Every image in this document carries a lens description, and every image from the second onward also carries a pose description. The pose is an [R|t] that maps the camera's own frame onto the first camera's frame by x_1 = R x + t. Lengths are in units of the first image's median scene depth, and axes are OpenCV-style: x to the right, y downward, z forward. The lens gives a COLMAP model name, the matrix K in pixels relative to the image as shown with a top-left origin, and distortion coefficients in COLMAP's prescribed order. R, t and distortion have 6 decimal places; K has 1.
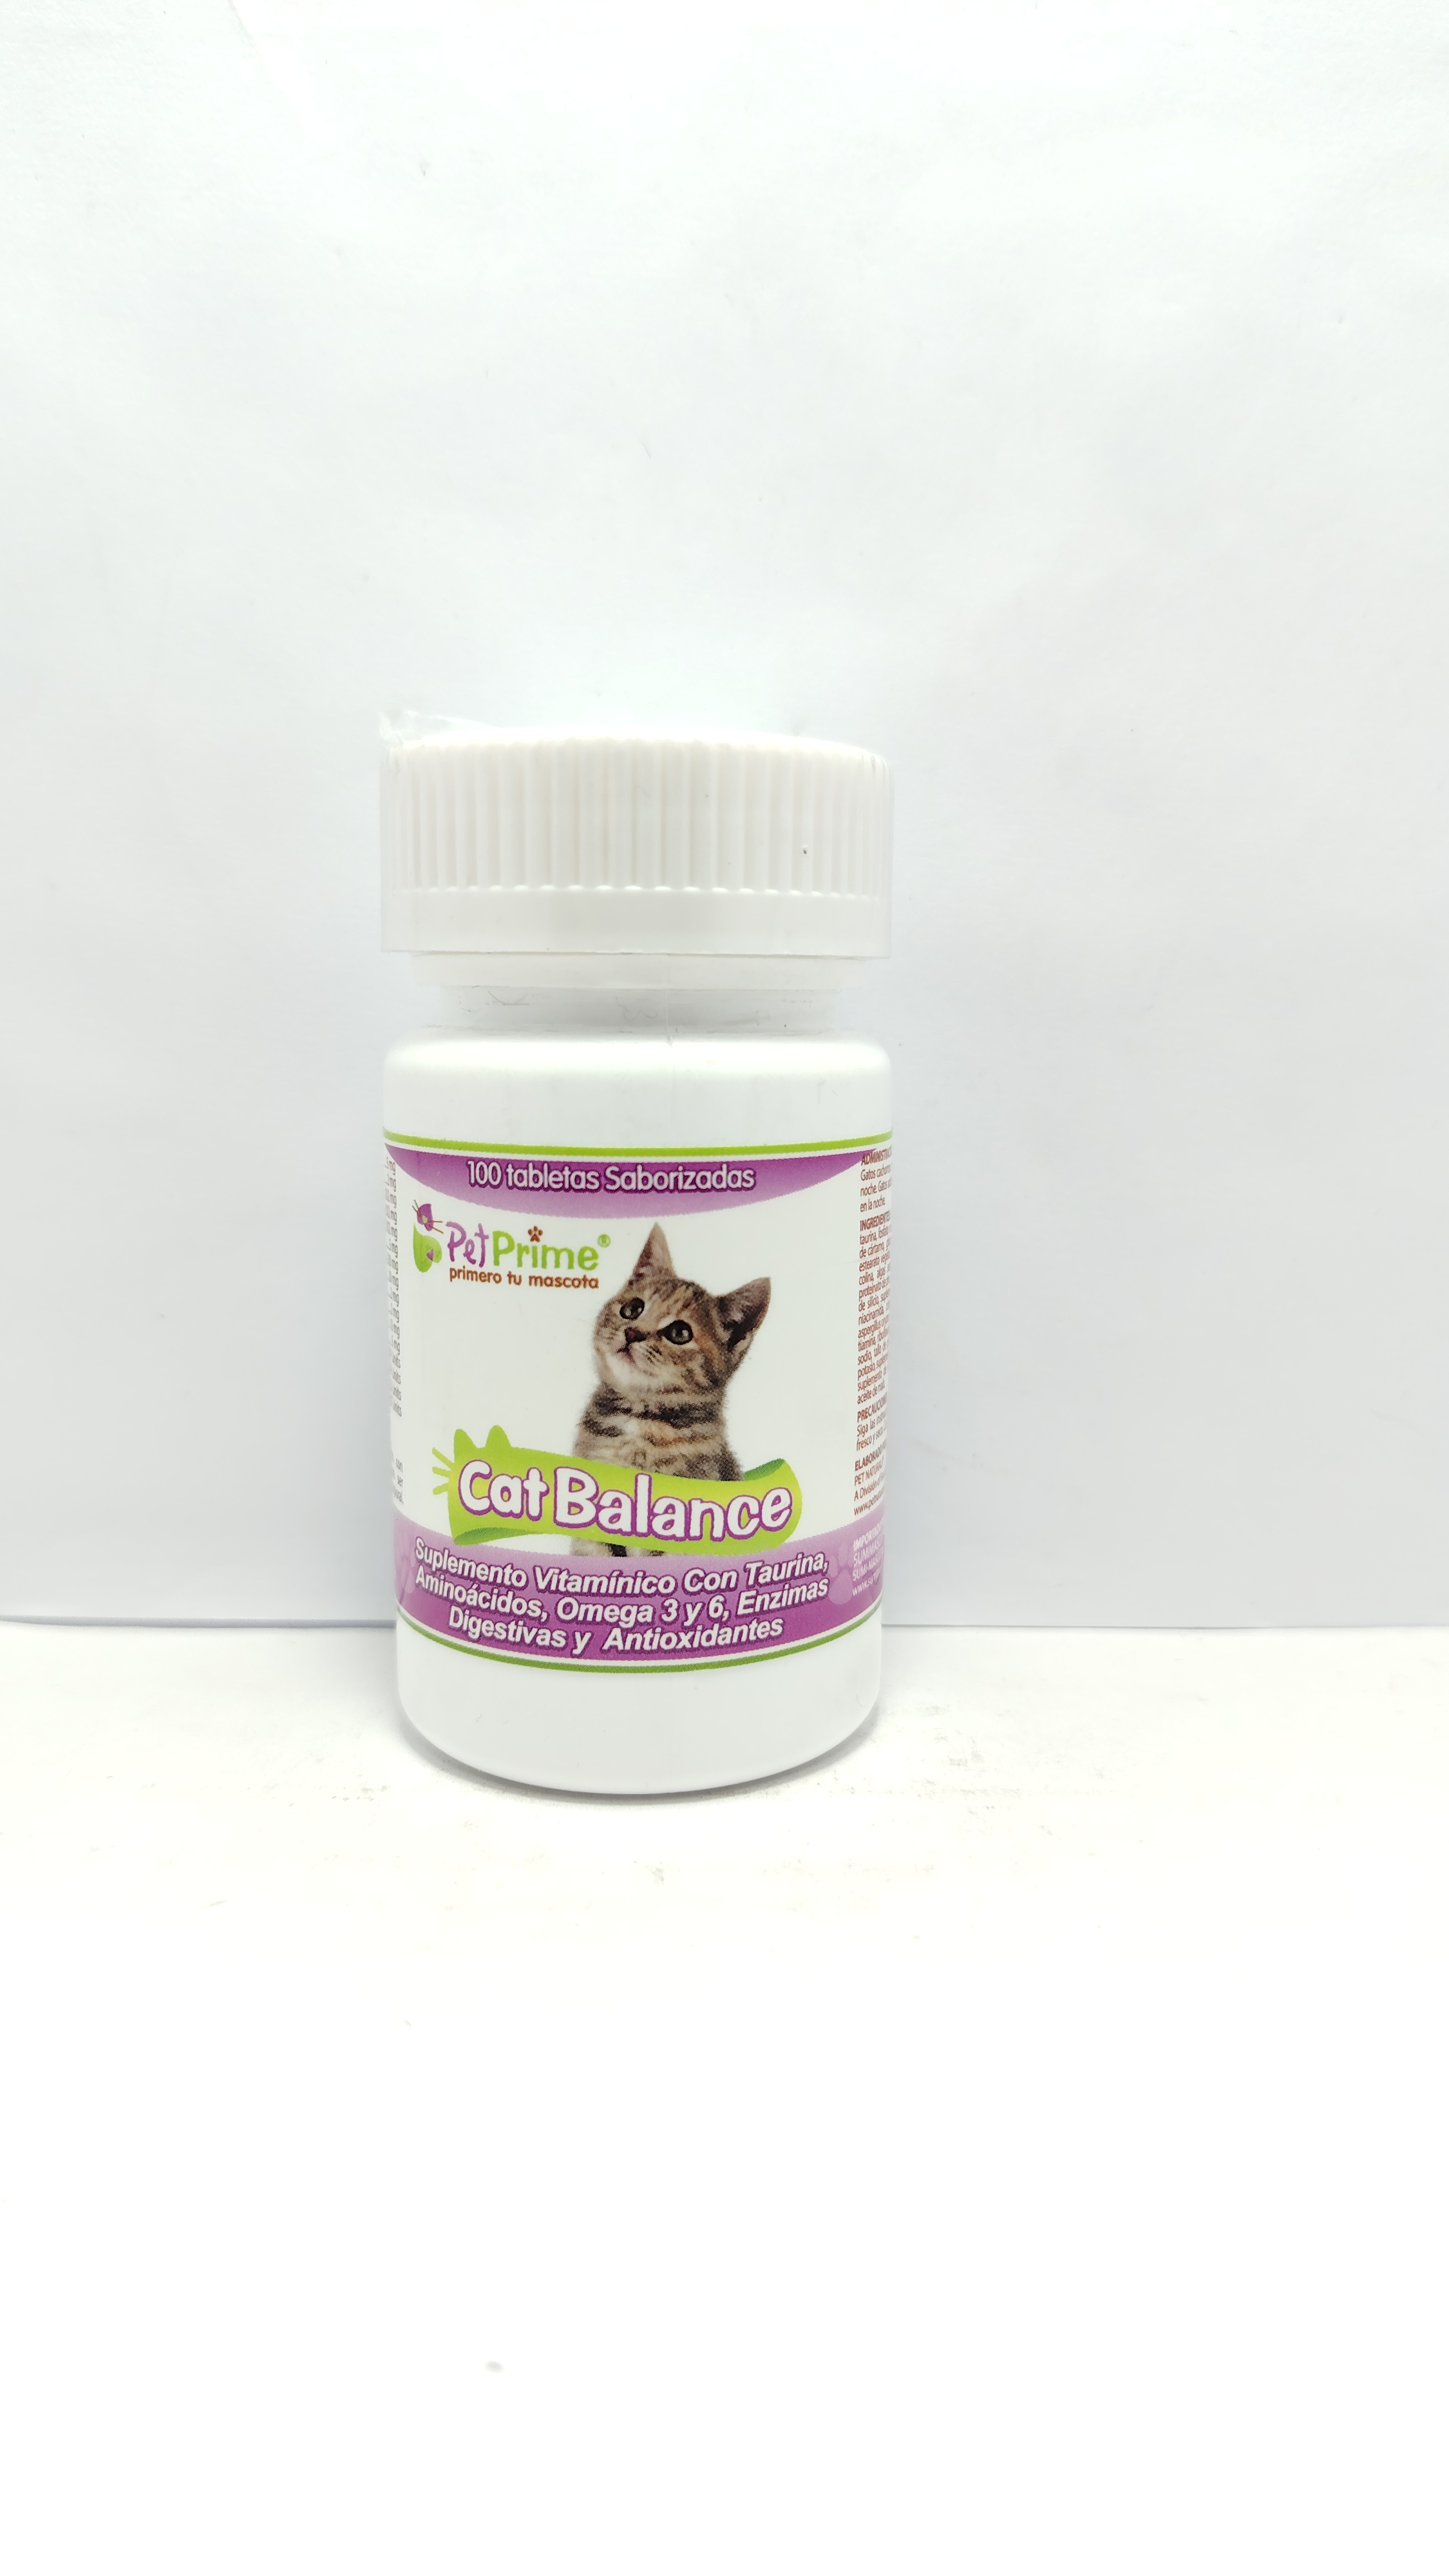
lens RADIAL K [[2116.7, 0, 724.5], [0, 2116.7, 1288.0], [0, 0, 1]] dist [-0.078184, -0.017638]
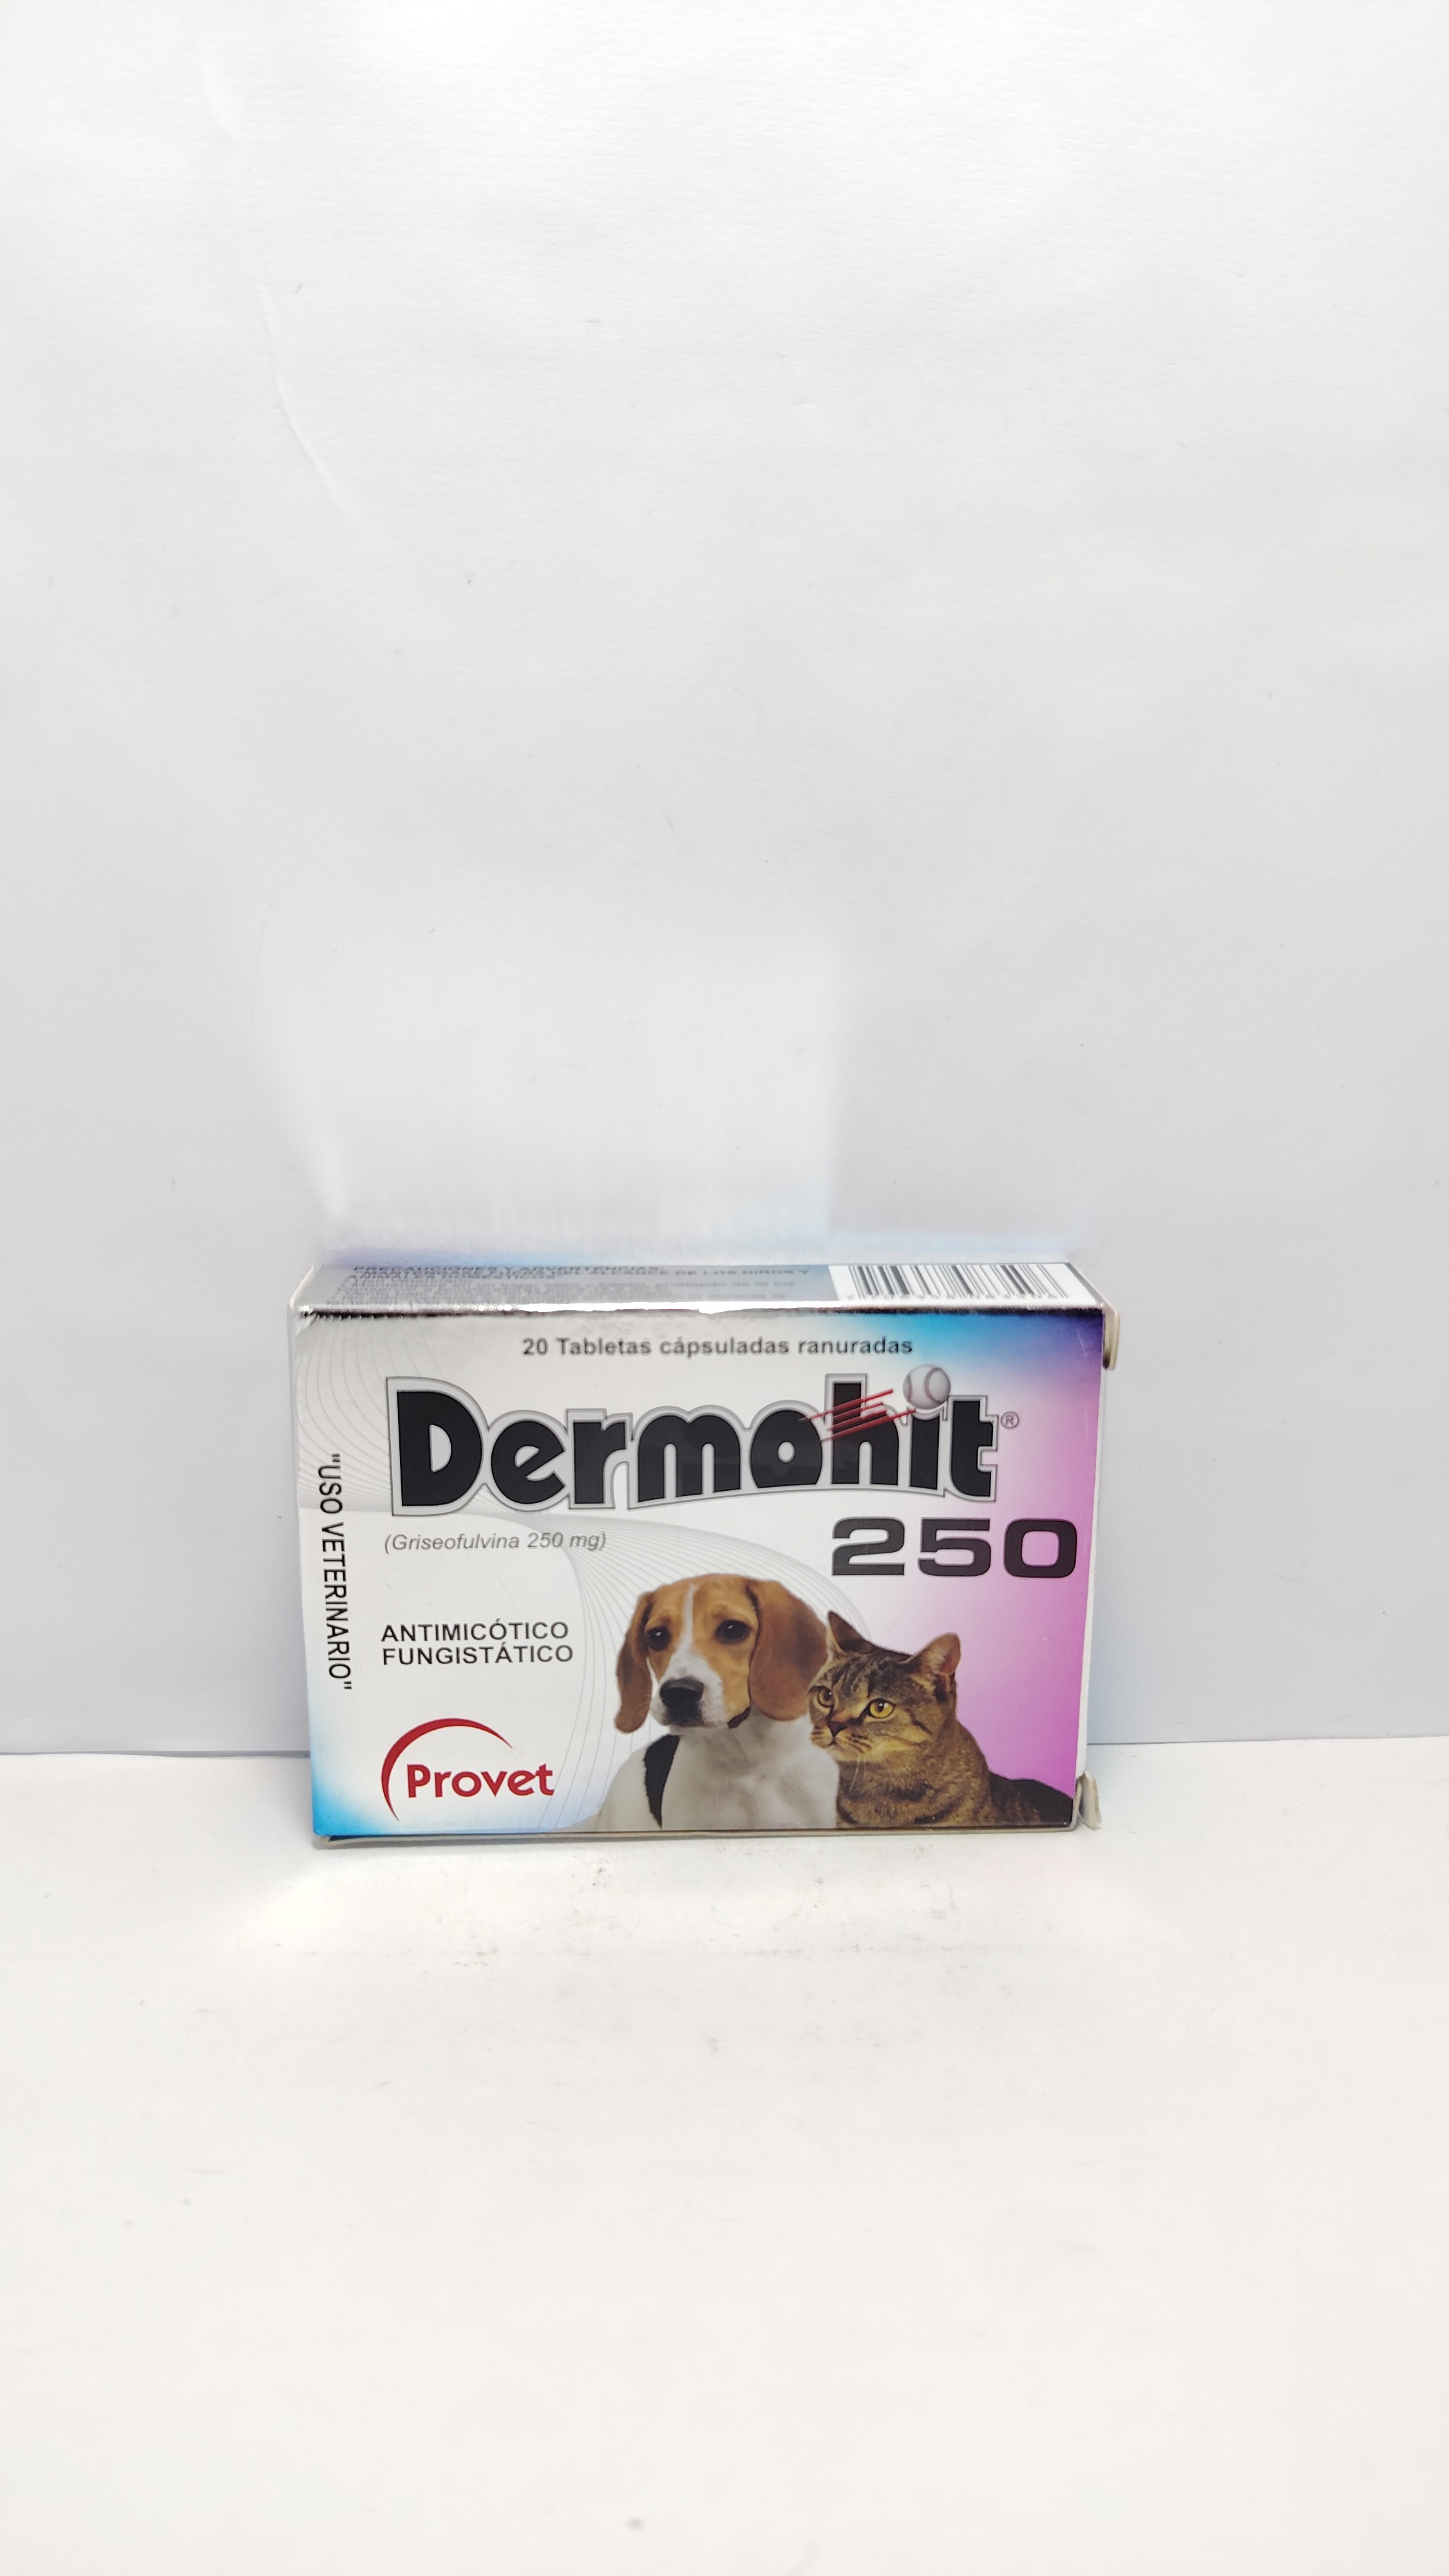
lens RADIAL K [[2053.1, 0, 712.3], [0, 2053.1, 1307.8], [0, 0, 1]] dist [-0.077770, -0.010367]
pose [[0.999832, -0.018062, 0.003132, -0.024437], [0.017482, 0.990892, 0.133516, -0.312063], [-0.005515, -0.133439, 0.991042, -0.181437]]
